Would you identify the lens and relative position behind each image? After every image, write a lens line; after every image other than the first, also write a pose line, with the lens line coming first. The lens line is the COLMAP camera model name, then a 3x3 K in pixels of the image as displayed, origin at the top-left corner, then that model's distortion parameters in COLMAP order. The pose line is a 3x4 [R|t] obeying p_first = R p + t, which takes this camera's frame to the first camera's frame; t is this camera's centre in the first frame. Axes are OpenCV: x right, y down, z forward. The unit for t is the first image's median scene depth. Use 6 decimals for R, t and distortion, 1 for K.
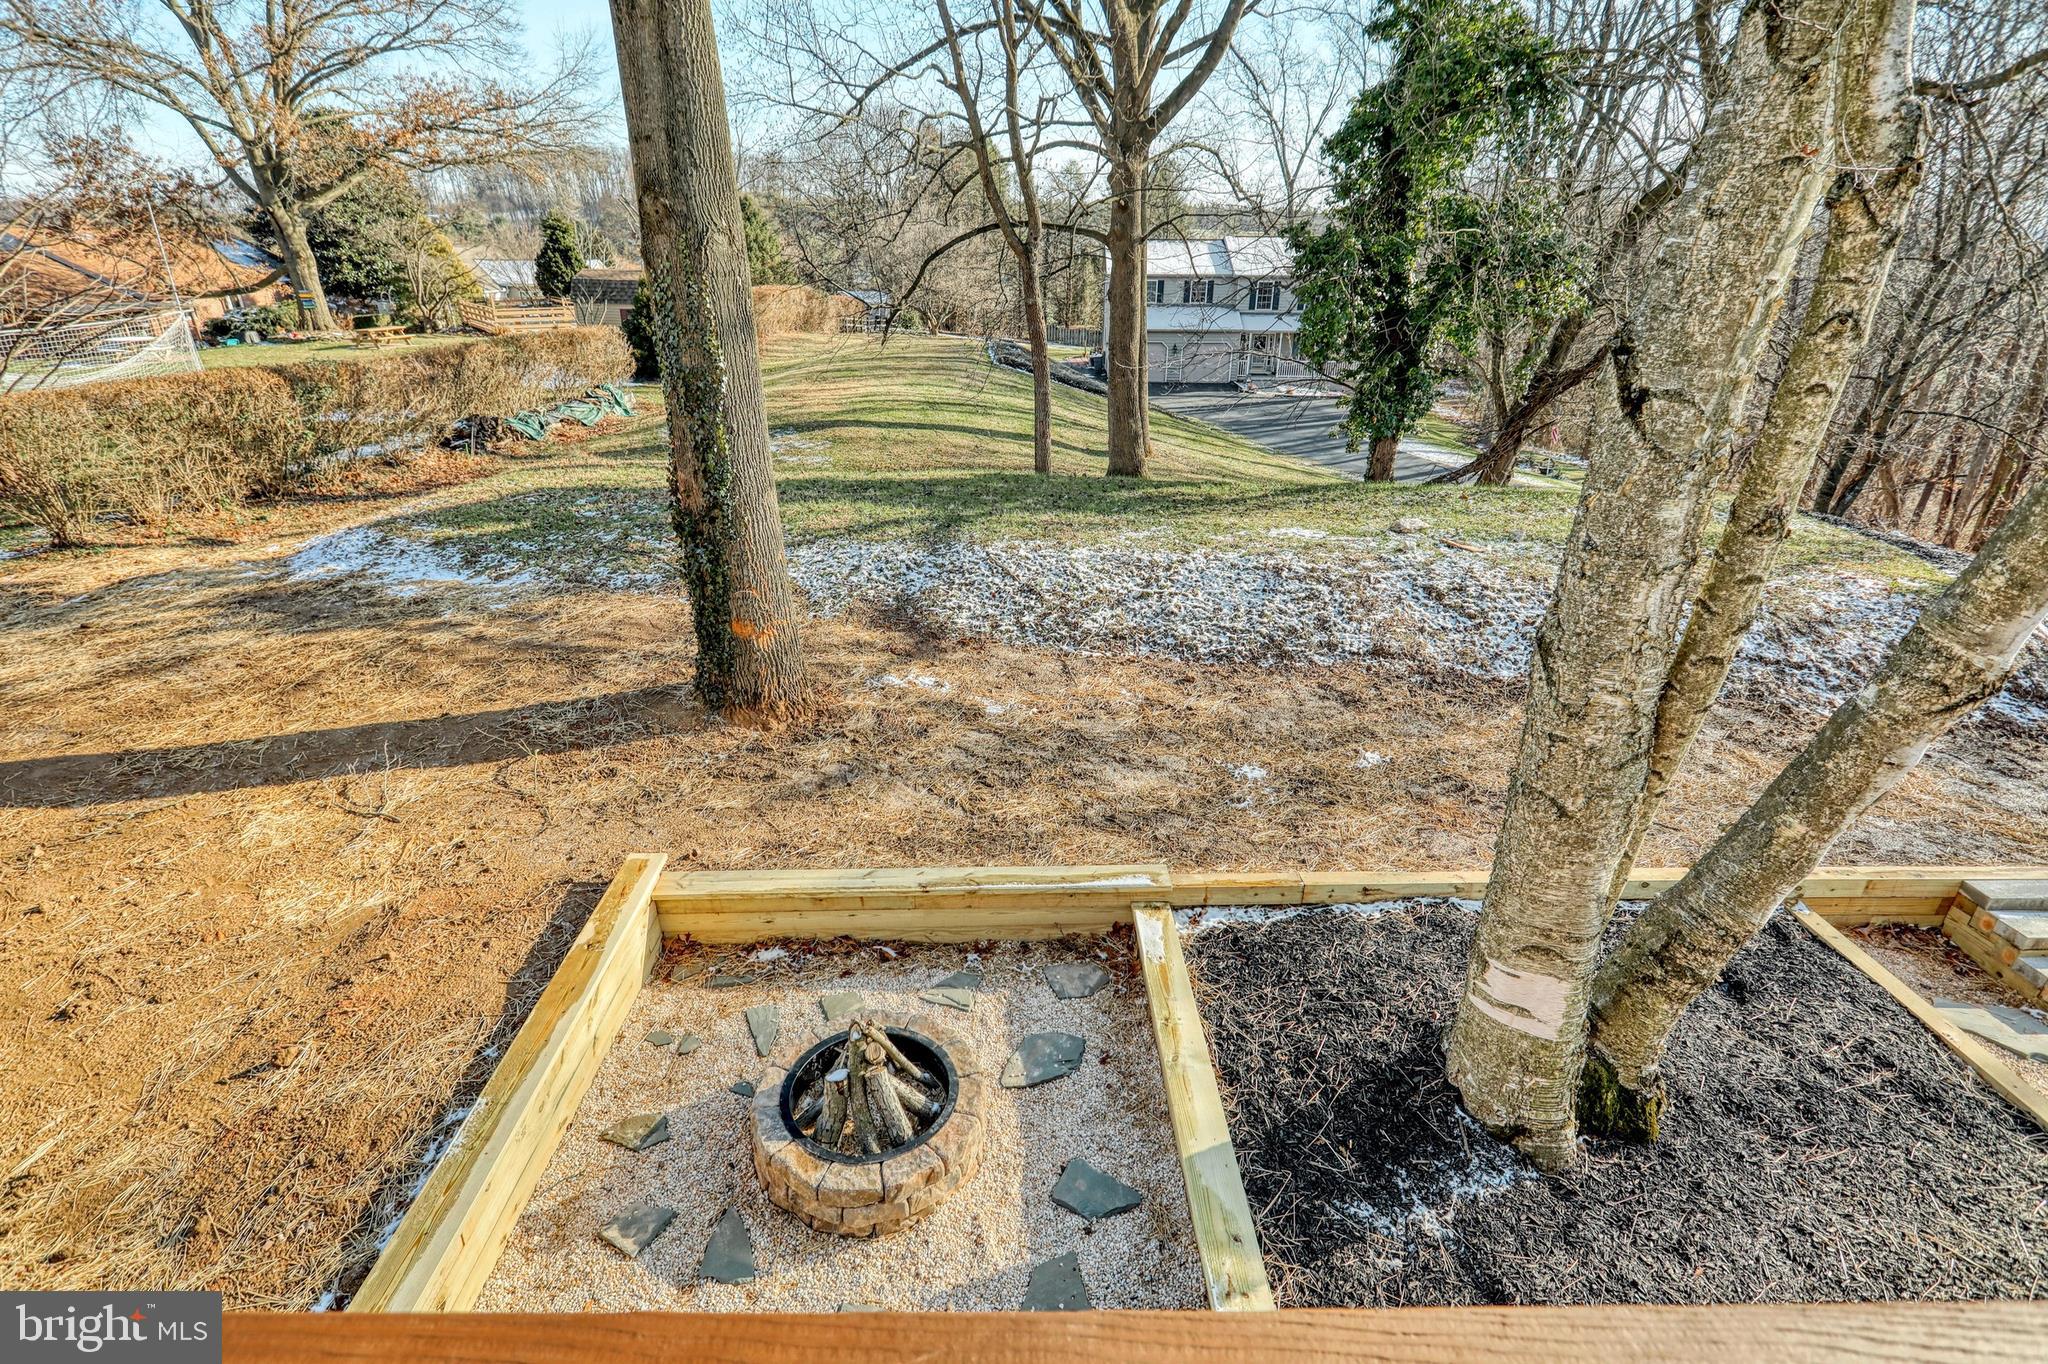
lens RADIAL K [[981.7, 0, 1013.1], [0, 981.7, 692.0], [0, 0, 1]] dist [-0.002049, 0.002388]
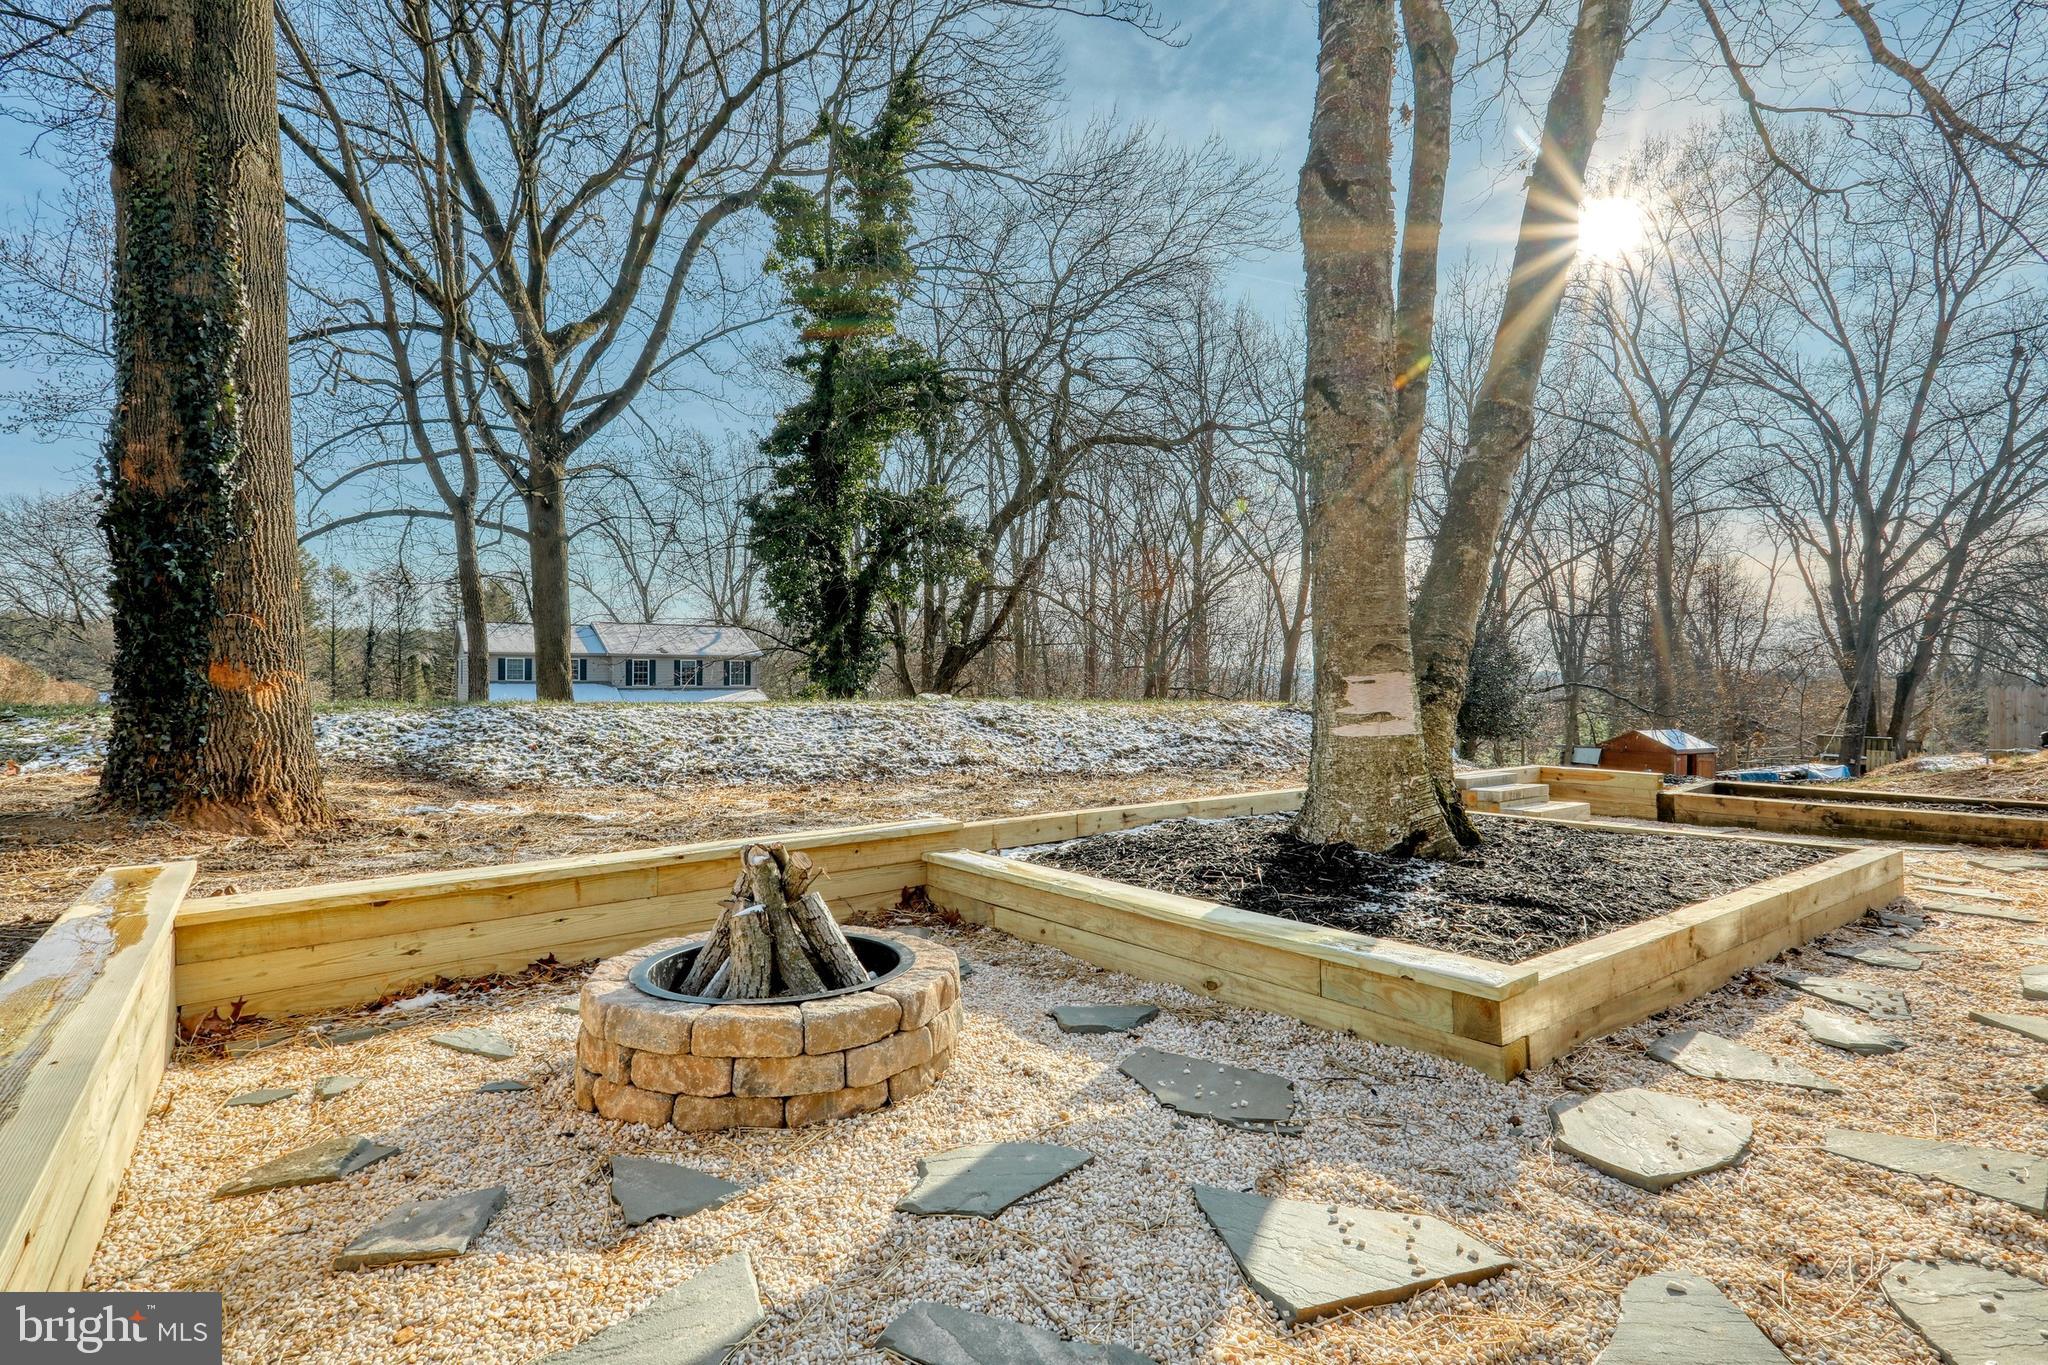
lens RADIAL K [[981.7, 0, 1015.8], [0, 981.7, 696.2], [0, 0, 1]] dist [-0.002049, 0.002388]
pose [[0.800697, -0.003737, 0.599058, -0.260545], [0.249911, 0.910896, -0.328348, 0.318656], [-0.544453, 0.412618, 0.730285, 0.239206]]
